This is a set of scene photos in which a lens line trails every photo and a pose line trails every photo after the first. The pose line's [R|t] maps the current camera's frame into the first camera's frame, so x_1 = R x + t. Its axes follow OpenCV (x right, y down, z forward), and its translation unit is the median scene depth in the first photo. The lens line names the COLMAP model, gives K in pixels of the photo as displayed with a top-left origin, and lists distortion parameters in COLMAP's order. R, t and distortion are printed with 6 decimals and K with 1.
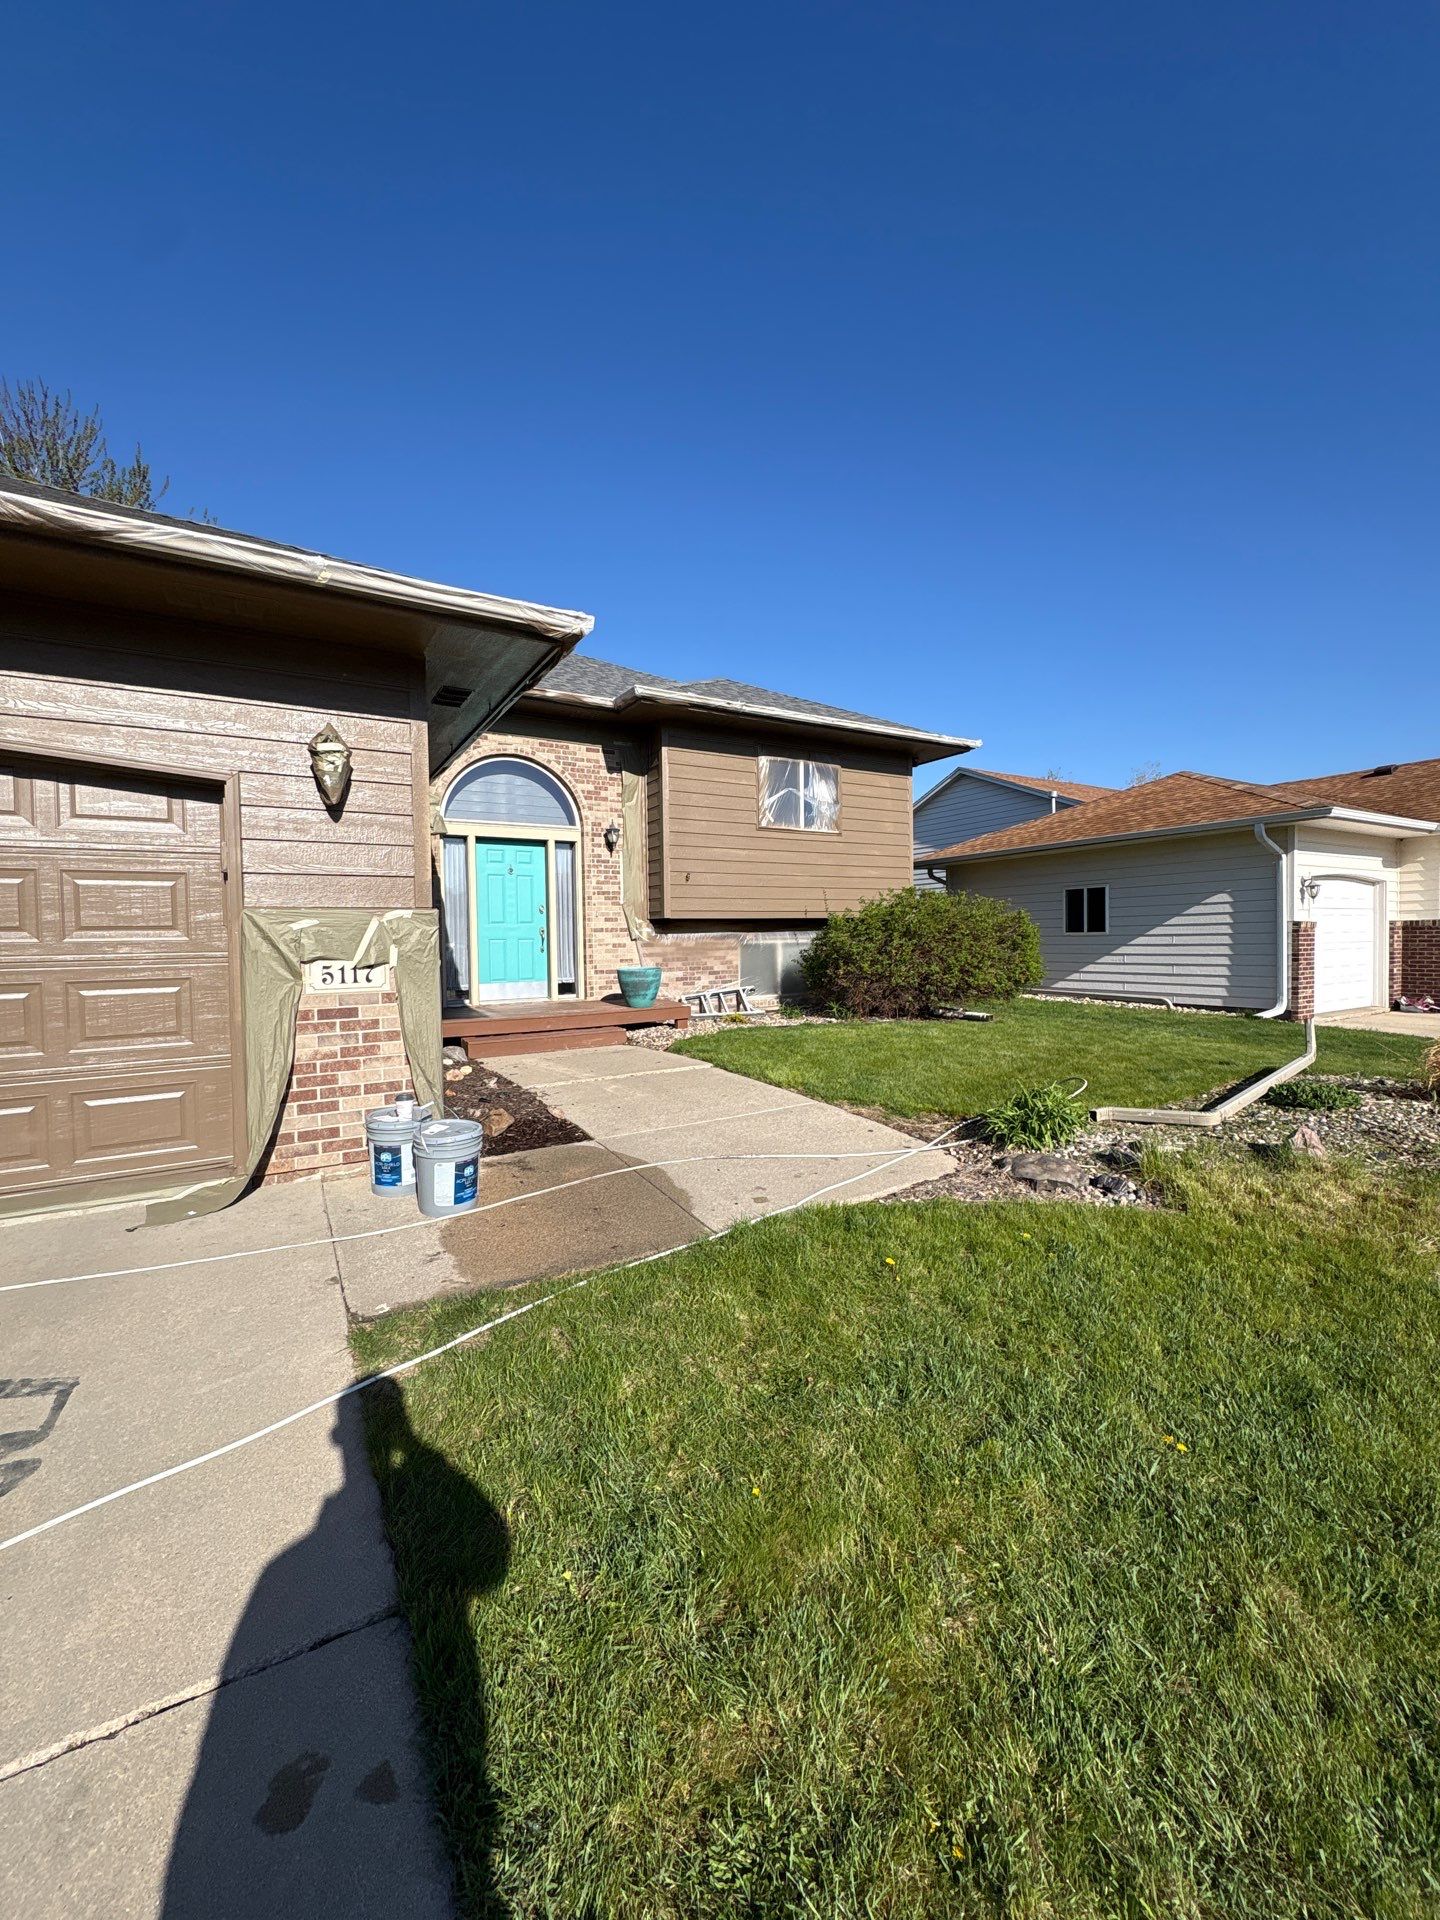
lens RADIAL K [[761.1, 0, 722.5], [0, 761.1, 943.9], [0, 0, 1]] dist [-0.005478, 0.001365]
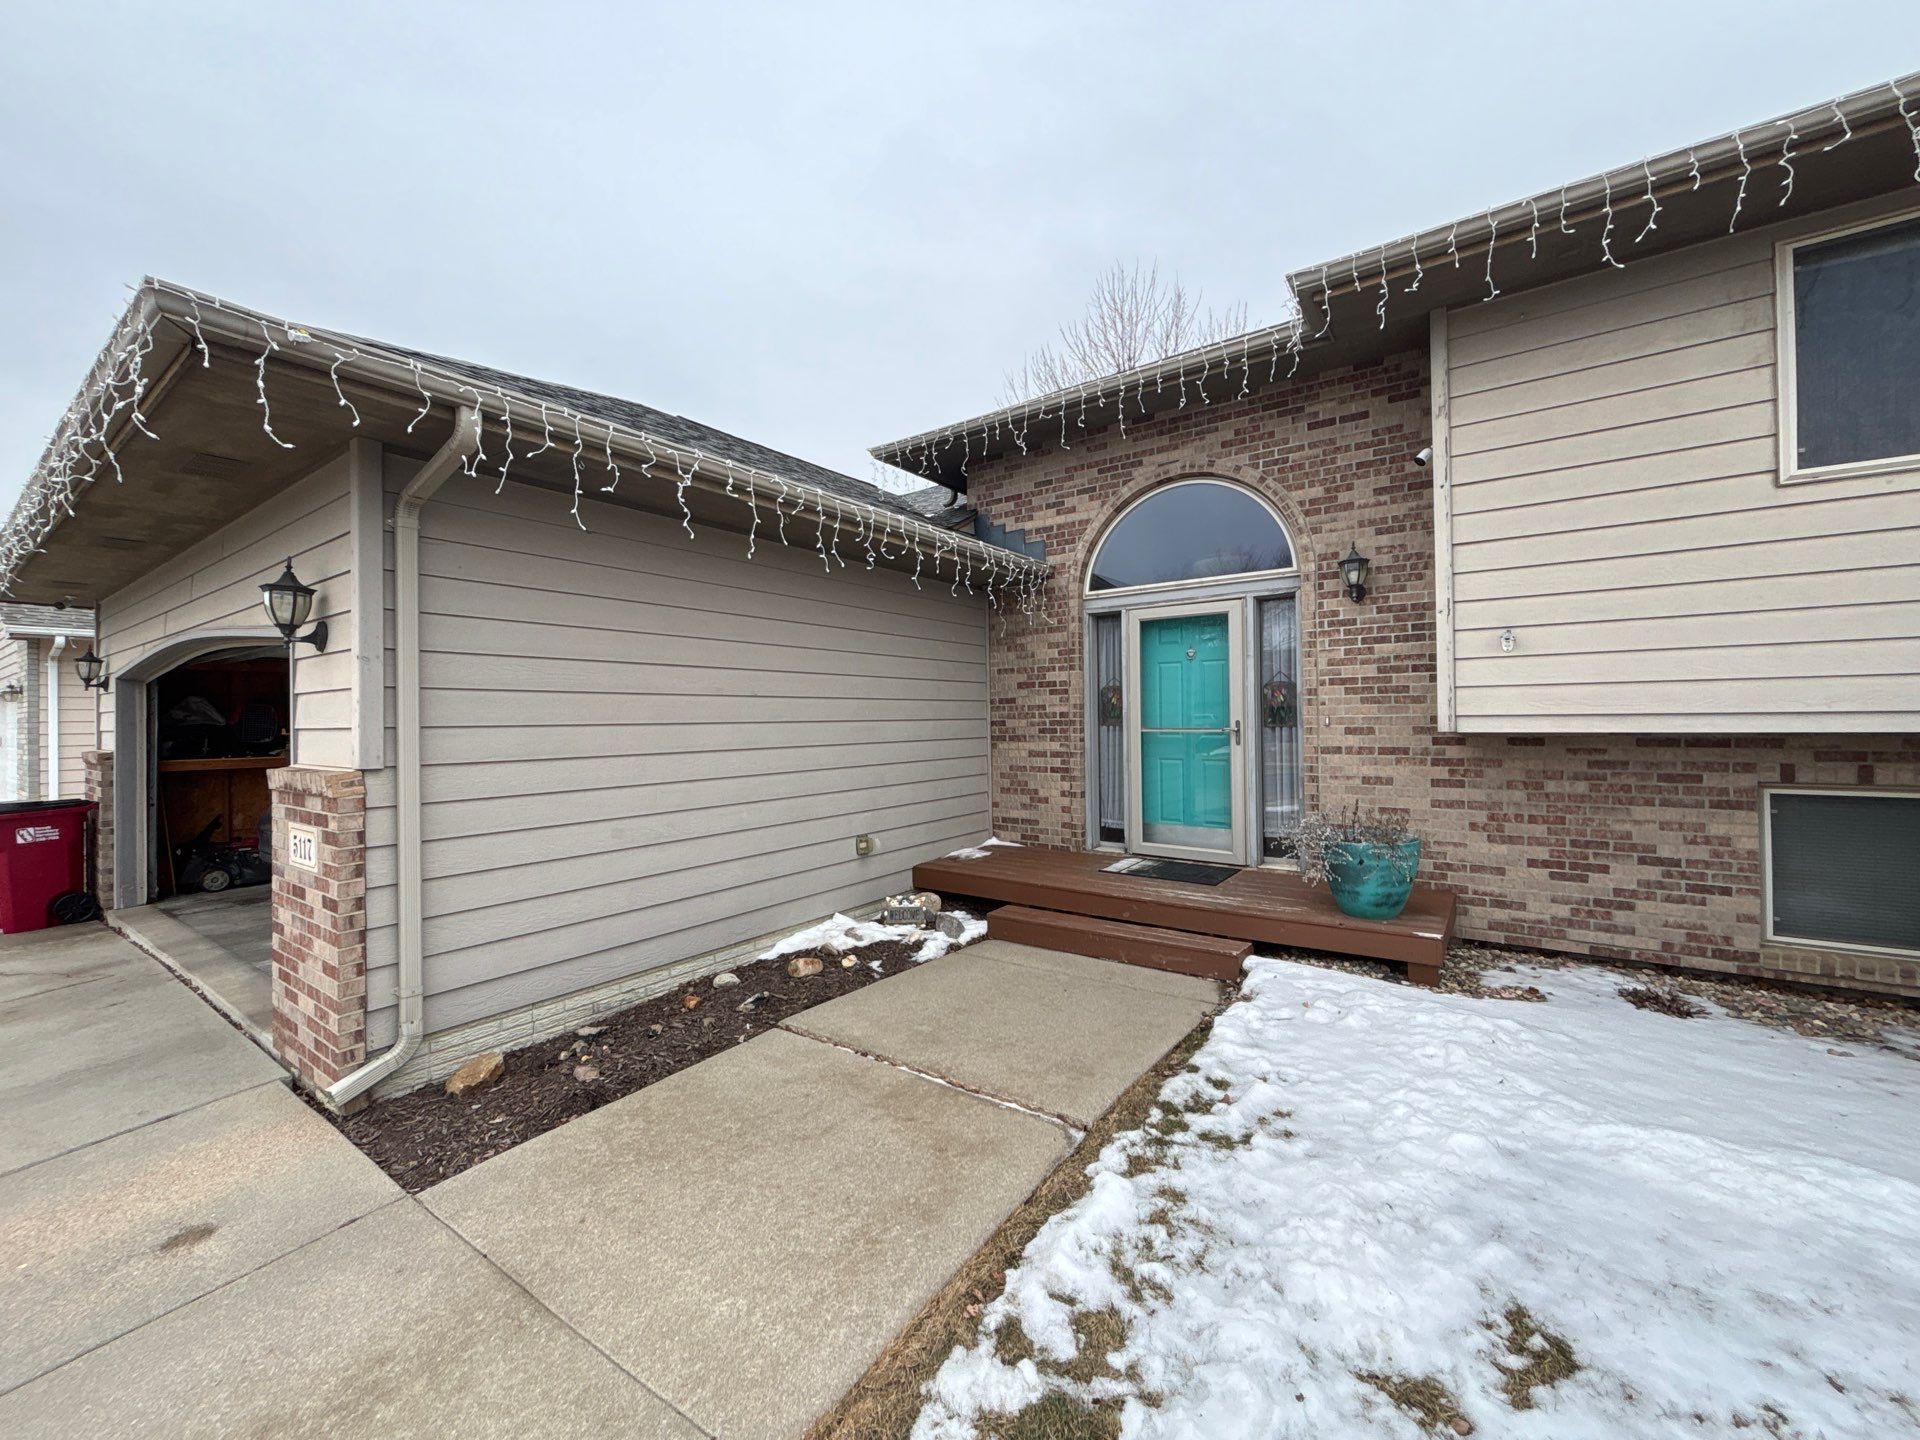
lens RADIAL K [[761.1, 0, 957.8], [0, 761.1, 719.3], [0, 0, 1]] dist [-0.005478, 0.001365]
pose [[0.396449, 0.013731, -0.917954, 0.578059], [-0.002608, 0.999901, 0.013830, -0.117139], [0.918053, -0.003088, 0.396446, 1.334877]]
